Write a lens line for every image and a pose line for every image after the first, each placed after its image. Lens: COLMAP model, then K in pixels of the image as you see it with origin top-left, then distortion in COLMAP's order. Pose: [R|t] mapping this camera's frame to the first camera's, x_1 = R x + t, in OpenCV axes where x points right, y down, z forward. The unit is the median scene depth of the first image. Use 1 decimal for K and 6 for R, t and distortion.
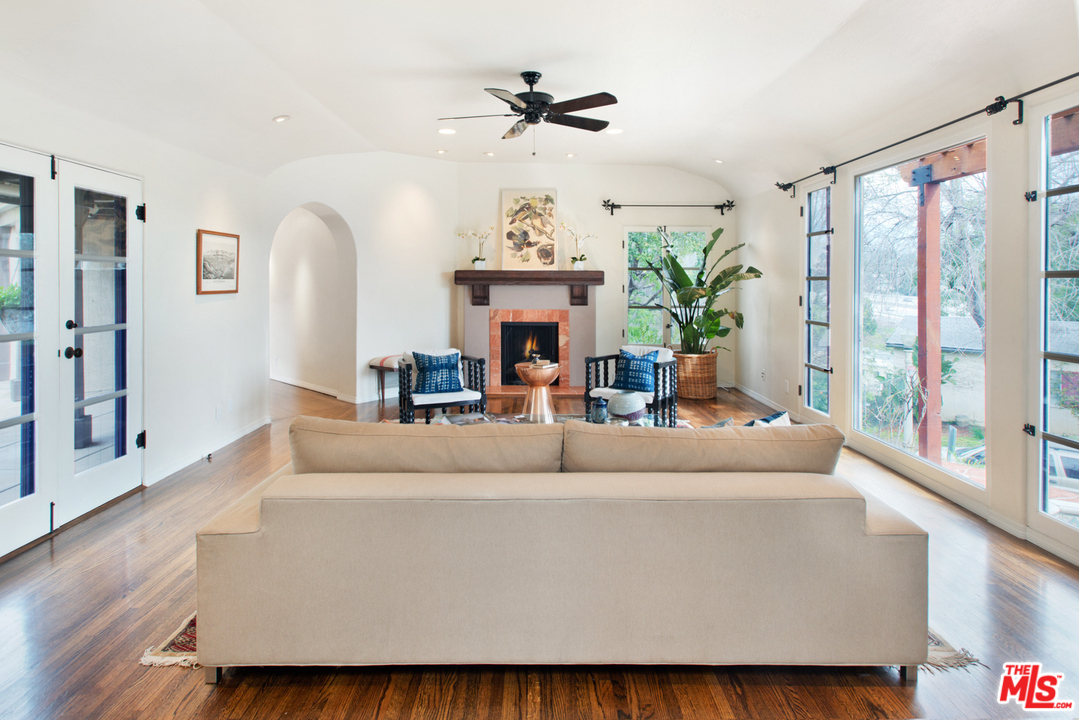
lens RADIAL K [[648.8, 0, 544.3], [0, 648.8, 301.4], [0, 0, 1]] dist [0.013494, 0.000992]
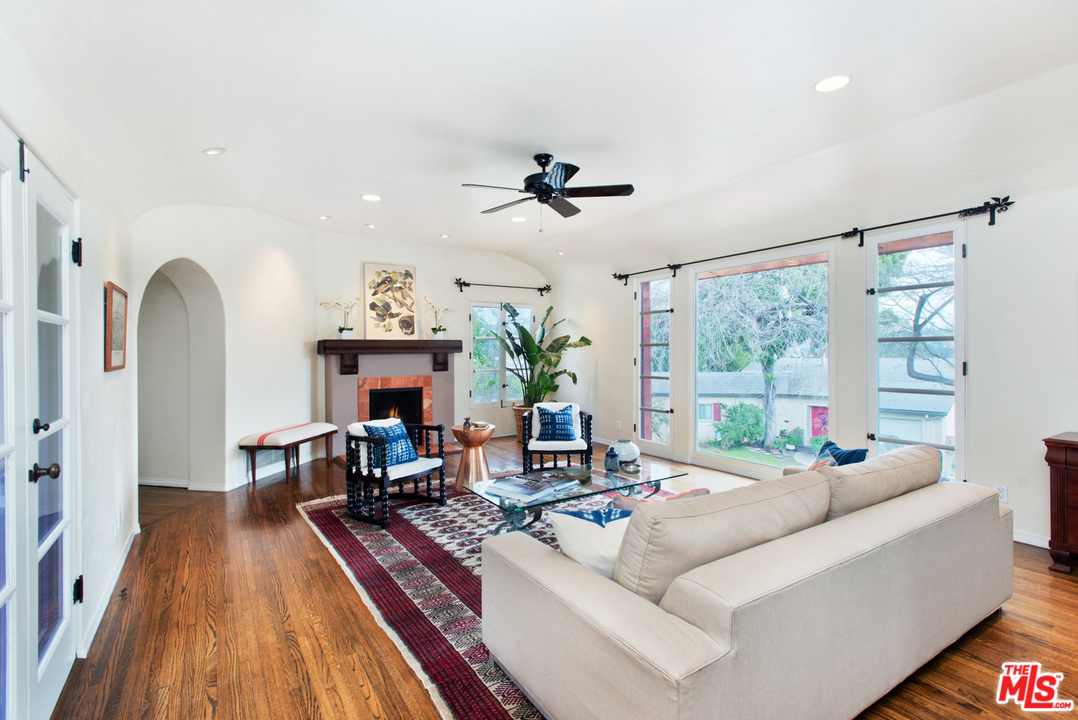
lens RADIAL K [[514.8, 0, 546.5], [0, 514.8, 355.6], [0, 0, 1]] dist [0.011342, -0.002436]
pose [[0.842015, -0.017575, 0.539168, -0.273296], [0.028748, 0.999511, -0.012315, -0.004419], [-0.538688, 0.025869, 0.842108, 0.158562]]
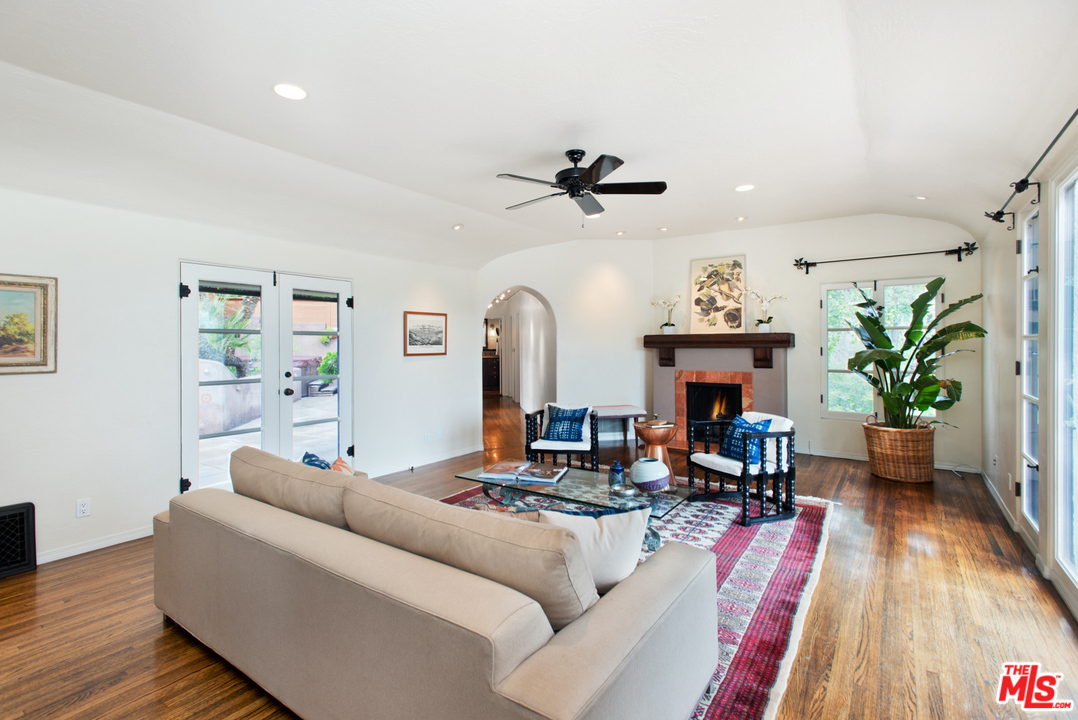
lens RADIAL K [[514.8, 0, 531.7], [0, 514.8, 361.0], [0, 0, 1]] dist [0.011342, -0.002436]
pose [[0.800838, 0.010394, -0.598791, 0.244964], [-0.009942, 0.999942, 0.004061, -0.004438], [0.598799, 0.002701, 0.800895, 0.156915]]
